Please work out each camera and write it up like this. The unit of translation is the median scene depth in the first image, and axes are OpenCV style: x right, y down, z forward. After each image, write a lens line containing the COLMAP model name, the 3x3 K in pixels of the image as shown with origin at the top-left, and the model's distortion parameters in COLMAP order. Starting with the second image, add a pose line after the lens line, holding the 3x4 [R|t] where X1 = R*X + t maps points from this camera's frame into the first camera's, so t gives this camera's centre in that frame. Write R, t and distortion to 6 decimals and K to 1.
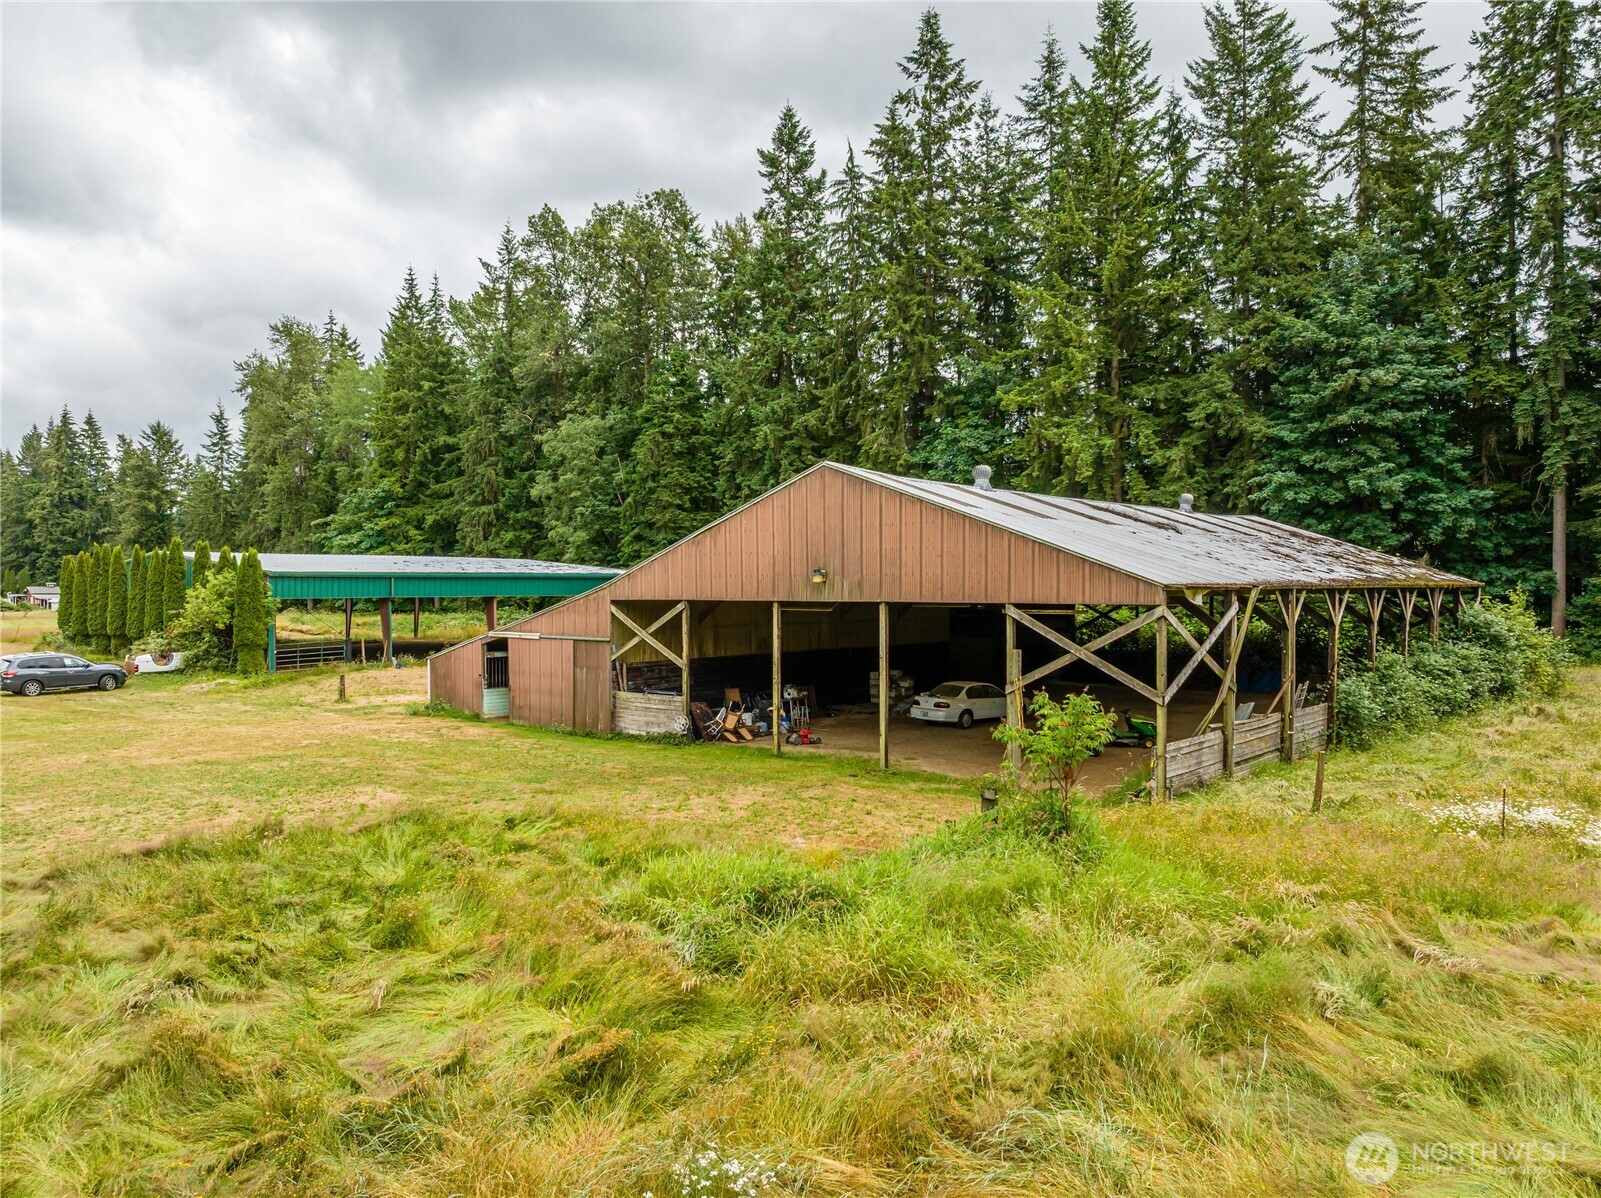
lens RADIAL K [[1183.0, 0, 800.5], [0, 1183.0, 599.0], [0, 0, 1]] dist [-0.060324, 0.009056]
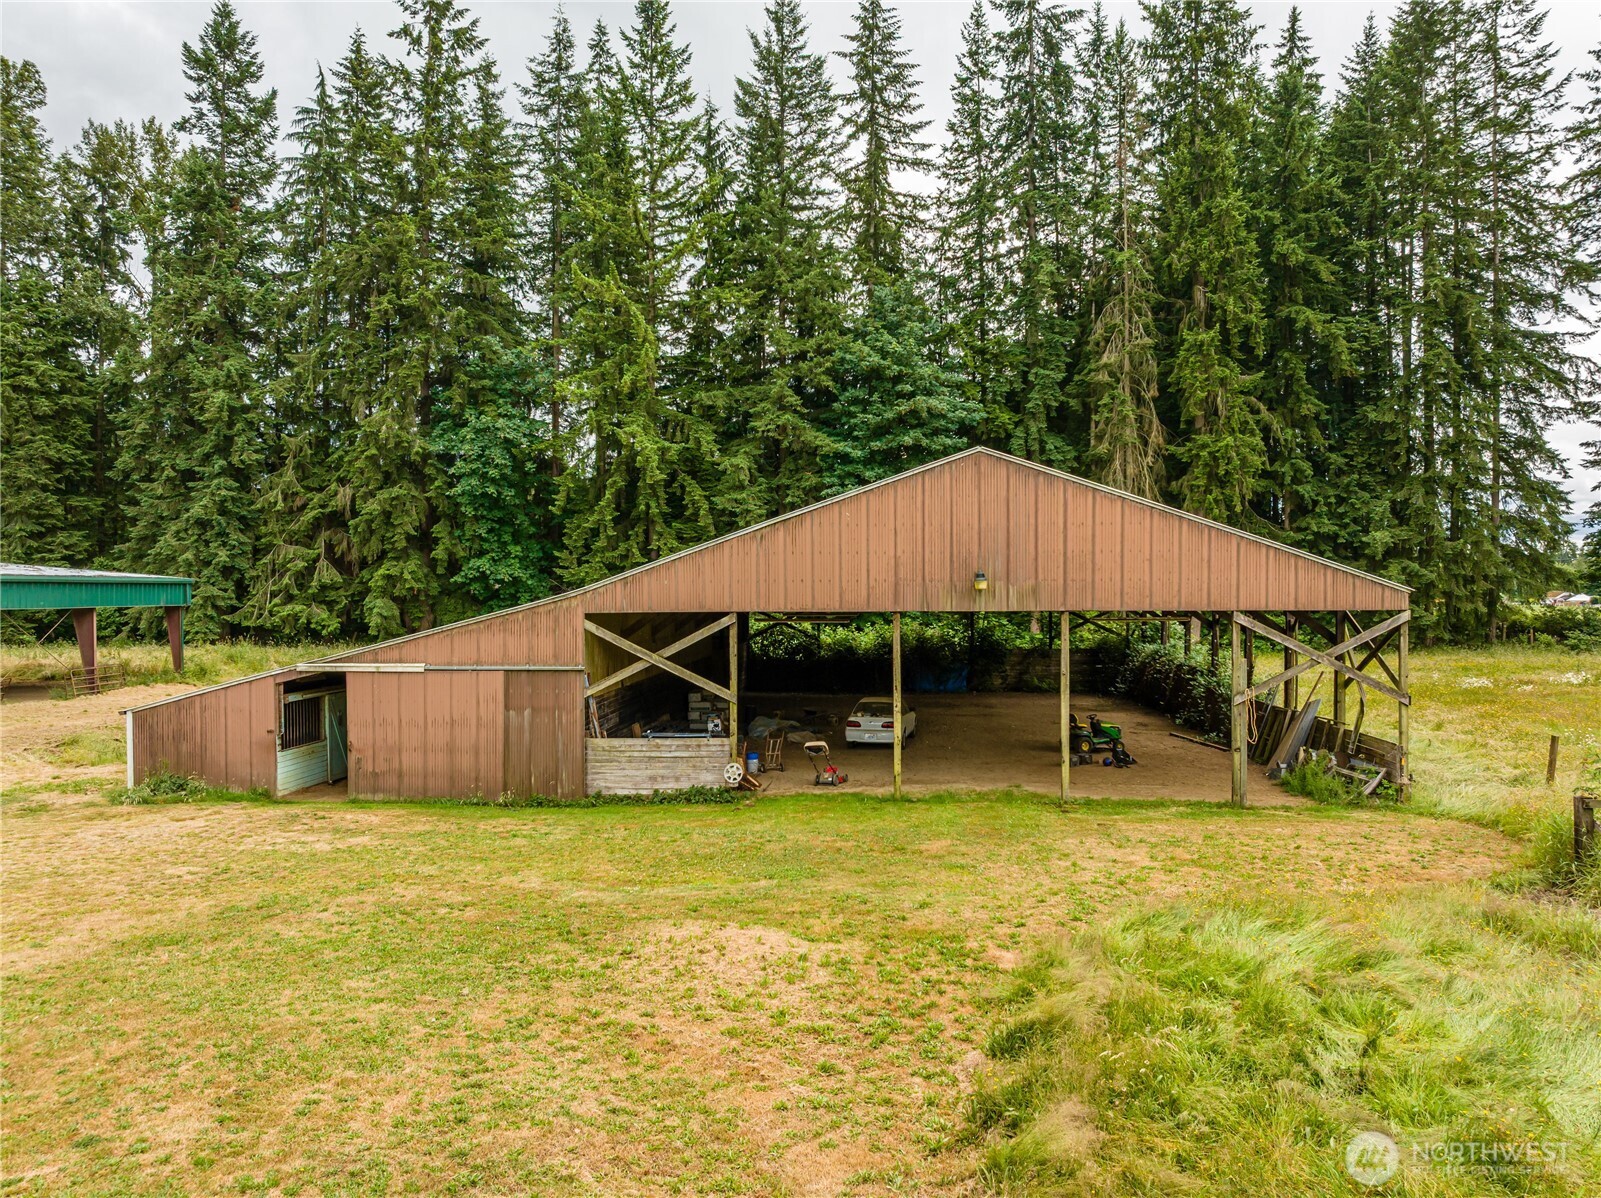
lens RADIAL K [[1158.4, 0, 800.5], [0, 1158.4, 599.0], [0, 0, 1]] dist [-0.080692, 0.056140]
pose [[0.765387, -0.004985, 0.643551, -0.309472], [0.008040, 0.999966, -0.001817, -0.003328], [-0.643520, 0.006565, 0.765401, 0.224065]]
